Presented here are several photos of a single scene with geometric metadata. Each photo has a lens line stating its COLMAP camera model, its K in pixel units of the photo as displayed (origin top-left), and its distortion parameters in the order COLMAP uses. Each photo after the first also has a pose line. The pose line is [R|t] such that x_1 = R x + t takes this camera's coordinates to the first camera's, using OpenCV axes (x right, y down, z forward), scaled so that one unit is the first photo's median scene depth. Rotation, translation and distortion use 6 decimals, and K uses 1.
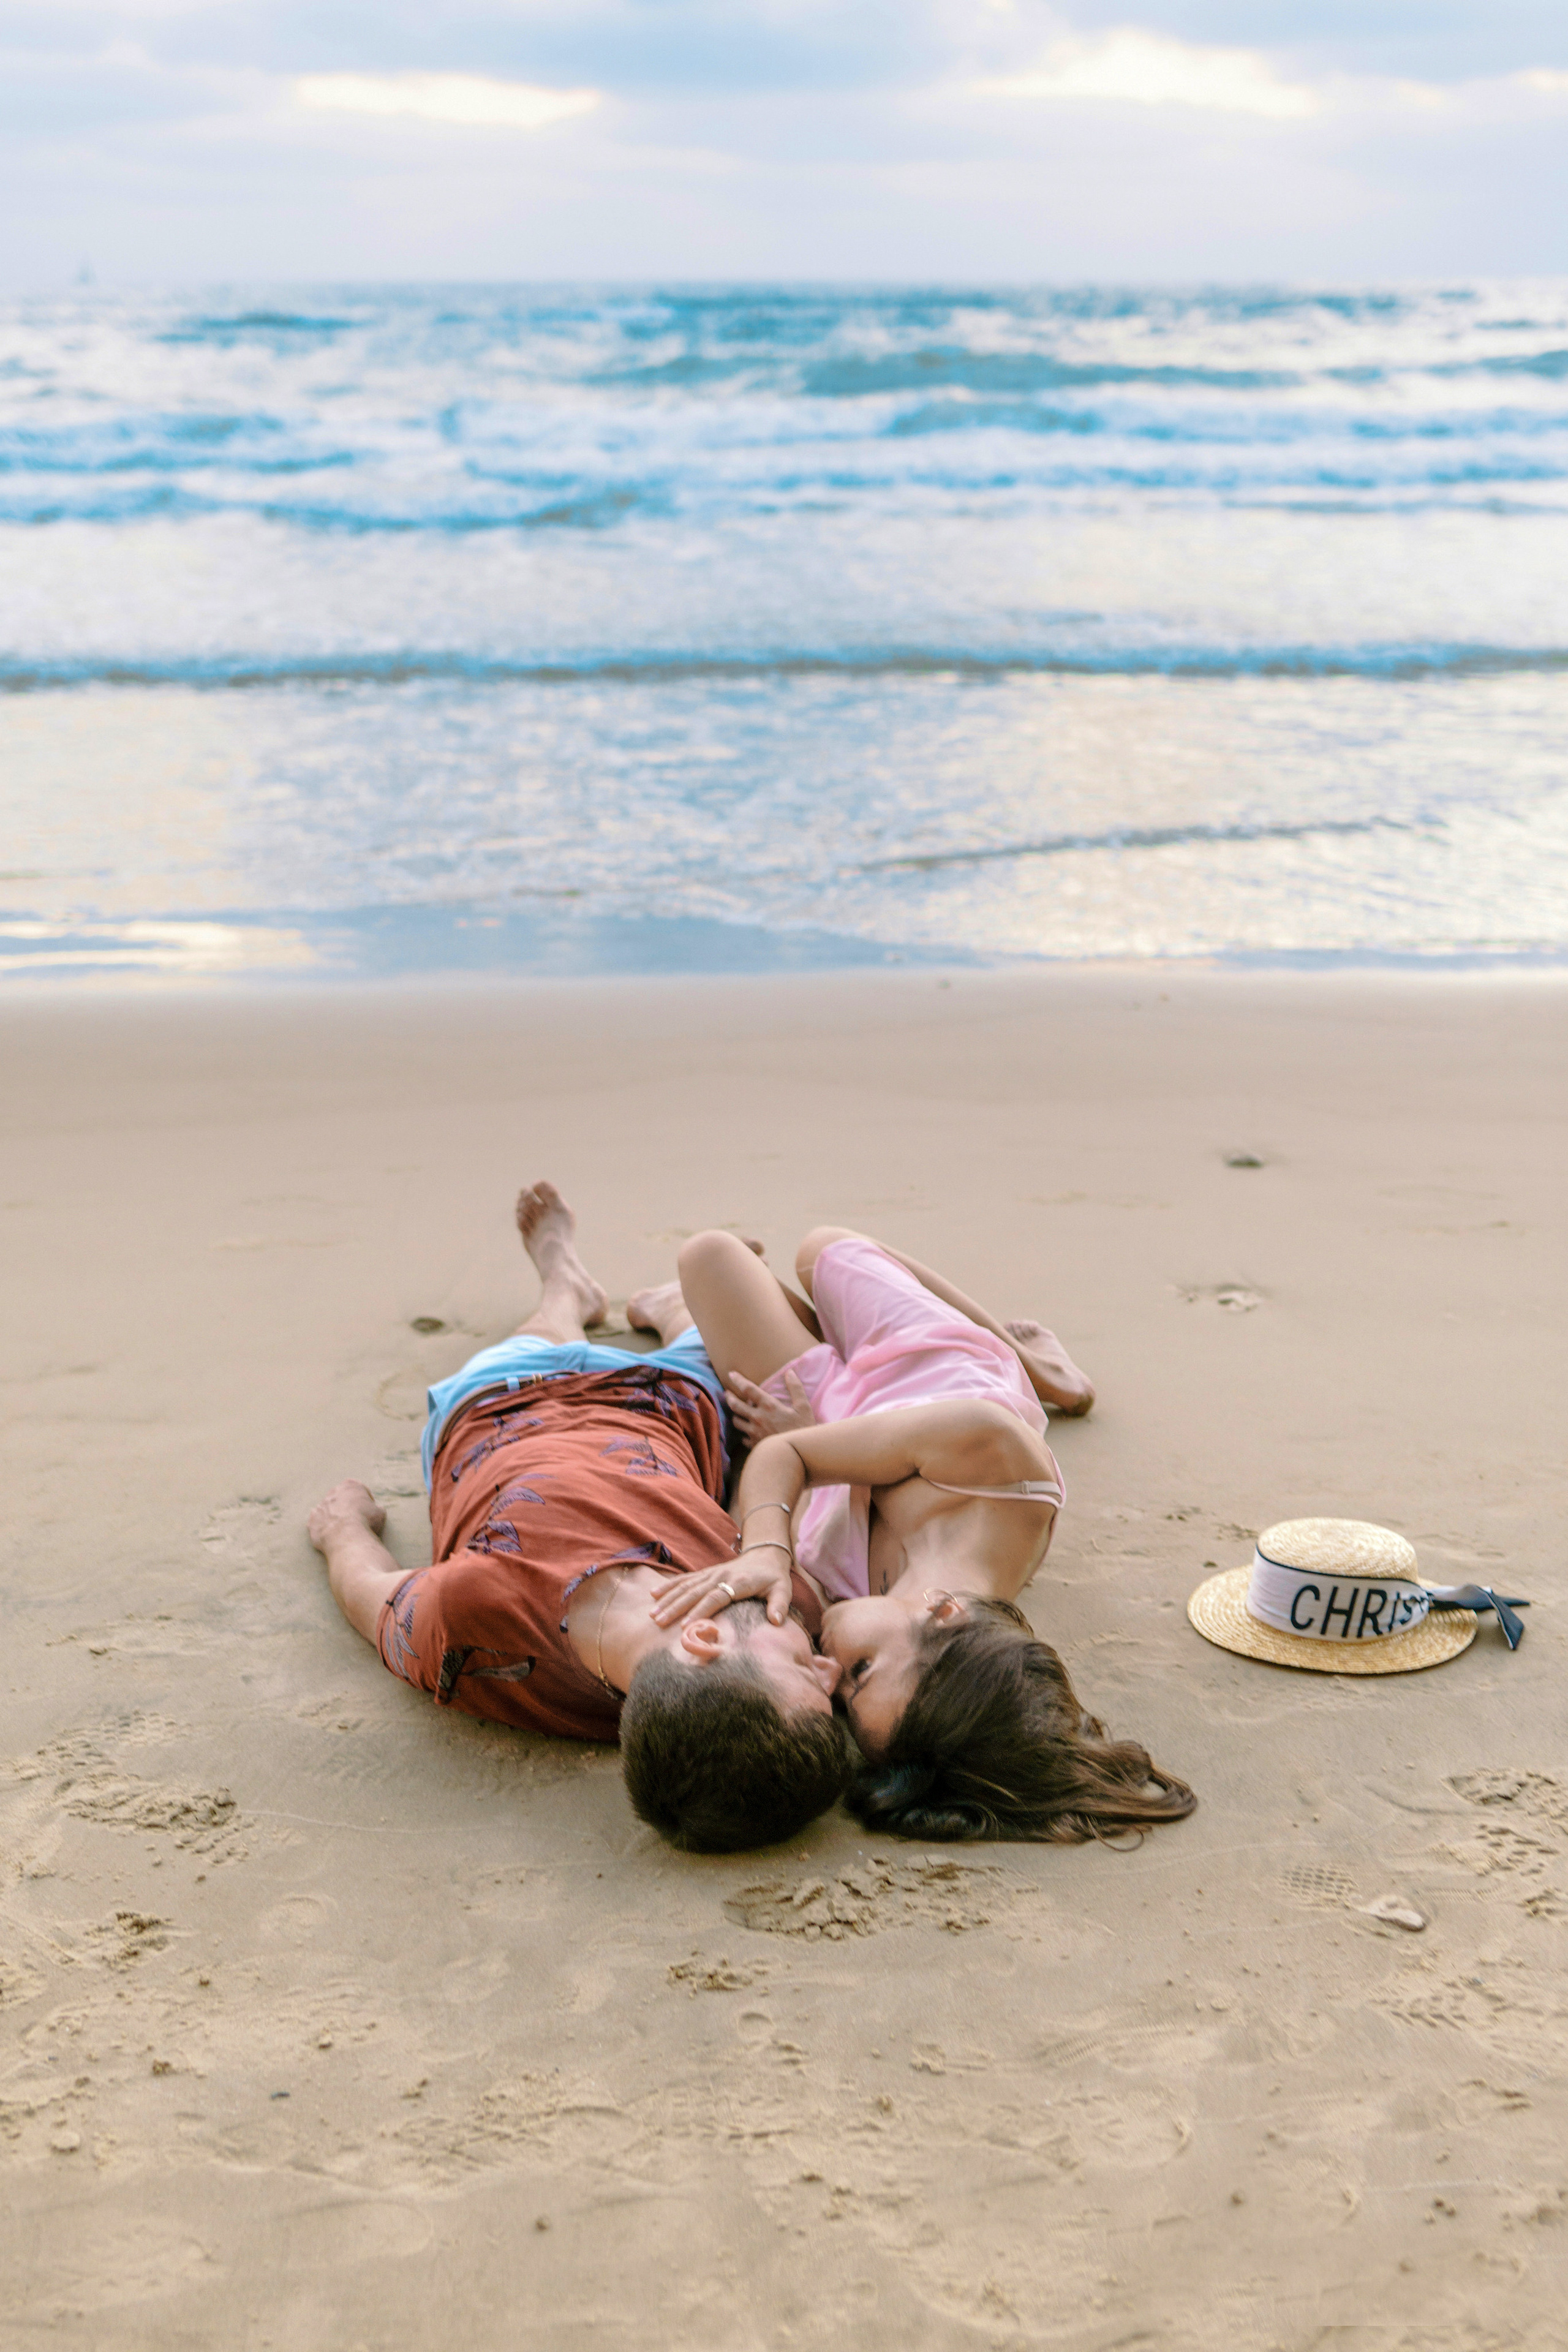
lens RADIAL K [[2480.3, 0, 784.0], [0, 2480.3, 1176.0], [0, 0, 1]] dist [-0.029666, -0.021595]
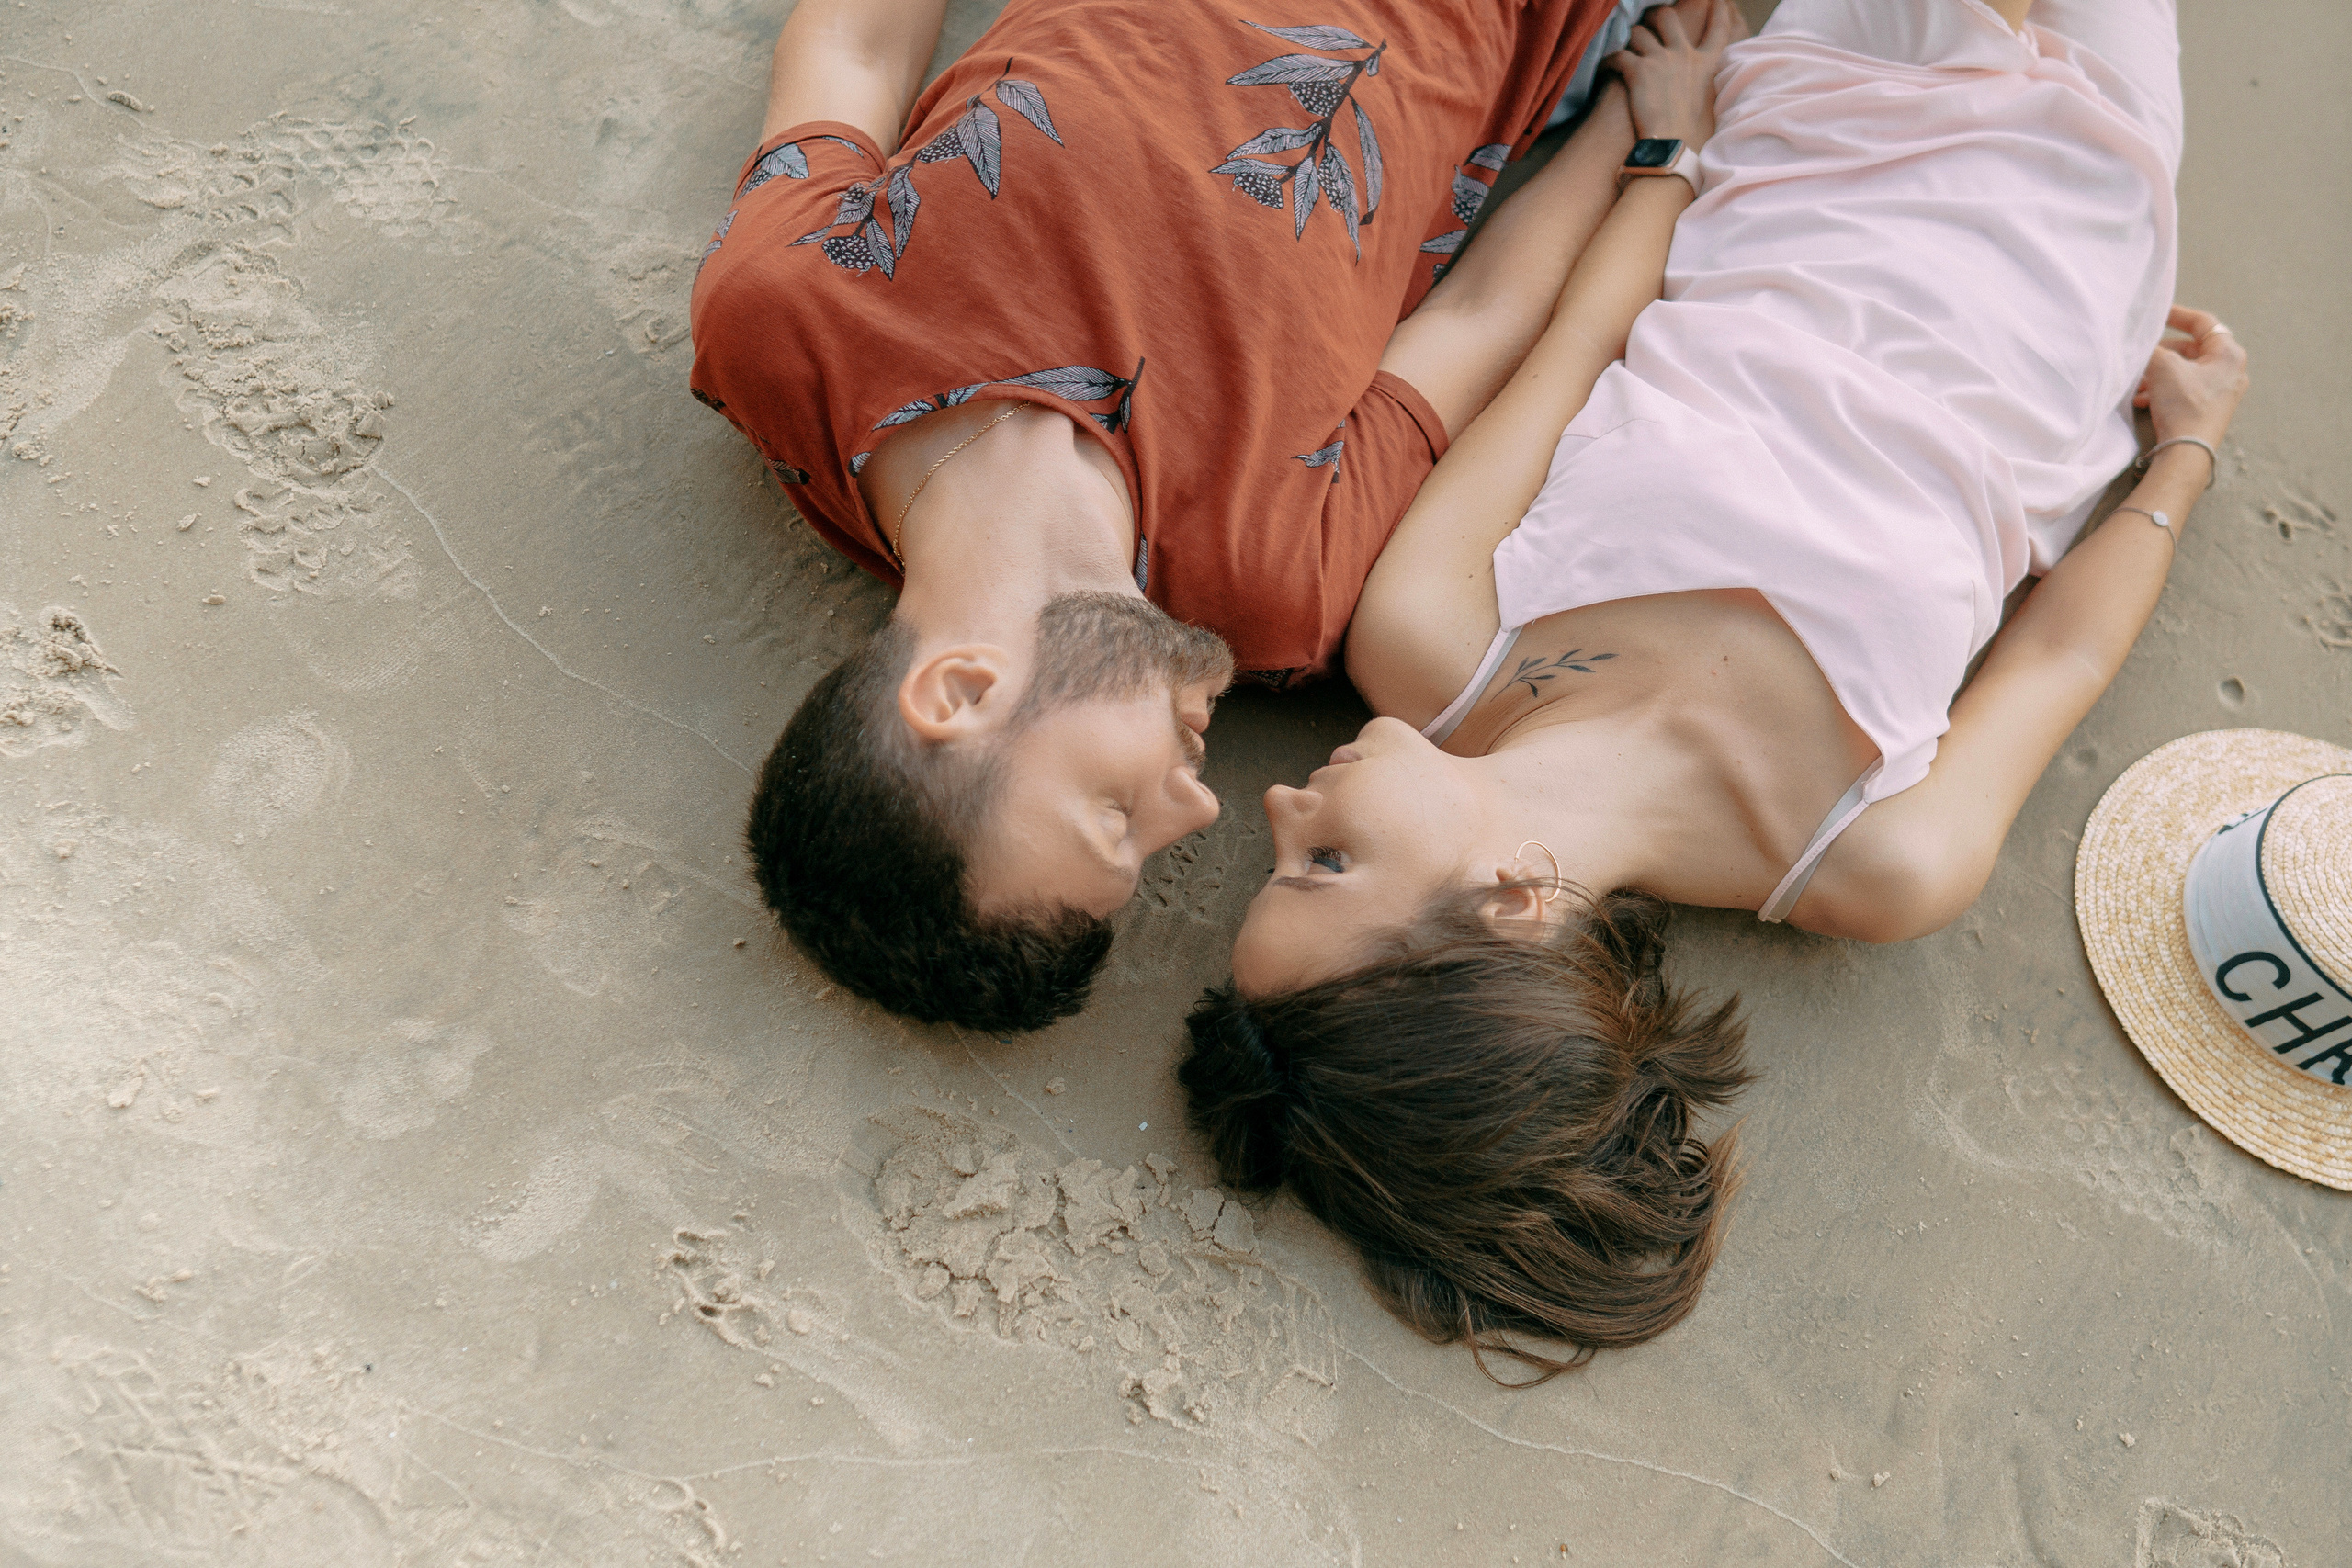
lens RADIAL K [[2480.0, 0, 1176.0], [0, 2480.0, 784.0], [0, 0, 1]] dist [-0.029666, -0.021595]
pose [[0.839216, 0.532279, -0.111336, 0.051142], [-0.288810, 0.609741, 0.738109, -0.181386], [0.460766, -0.587278, 0.665432, 0.560412]]
